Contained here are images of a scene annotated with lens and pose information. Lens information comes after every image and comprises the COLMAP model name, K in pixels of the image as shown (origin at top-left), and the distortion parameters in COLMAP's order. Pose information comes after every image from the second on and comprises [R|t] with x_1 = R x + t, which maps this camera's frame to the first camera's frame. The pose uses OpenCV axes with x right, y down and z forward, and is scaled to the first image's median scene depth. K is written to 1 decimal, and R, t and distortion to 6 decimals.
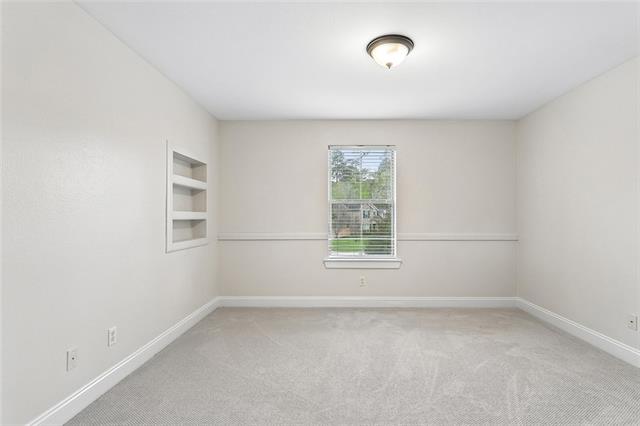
lens RADIAL K [[308.6, 0, 317.9], [0, 308.6, 216.8], [0, 0, 1]] dist [-0.000507, 0.000756]
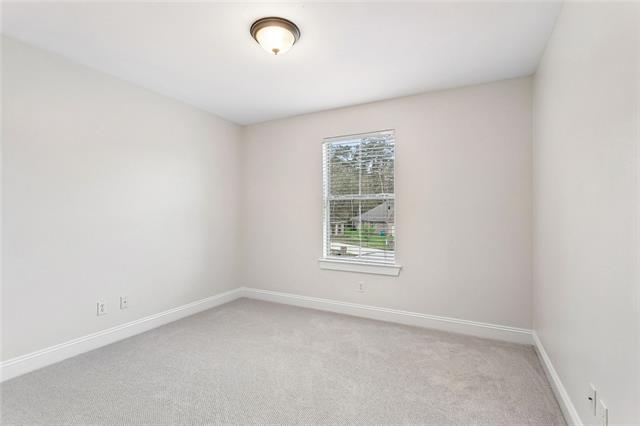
lens RADIAL K [[308.6, 0, 317.2], [0, 308.6, 209.6], [0, 0, 1]] dist [-0.000507, 0.000756]
pose [[0.909873, 0.000815, -0.414886, 0.413916], [-0.005838, 0.999924, -0.010839, -0.005070], [0.414846, 0.012285, 0.909809, 0.129951]]
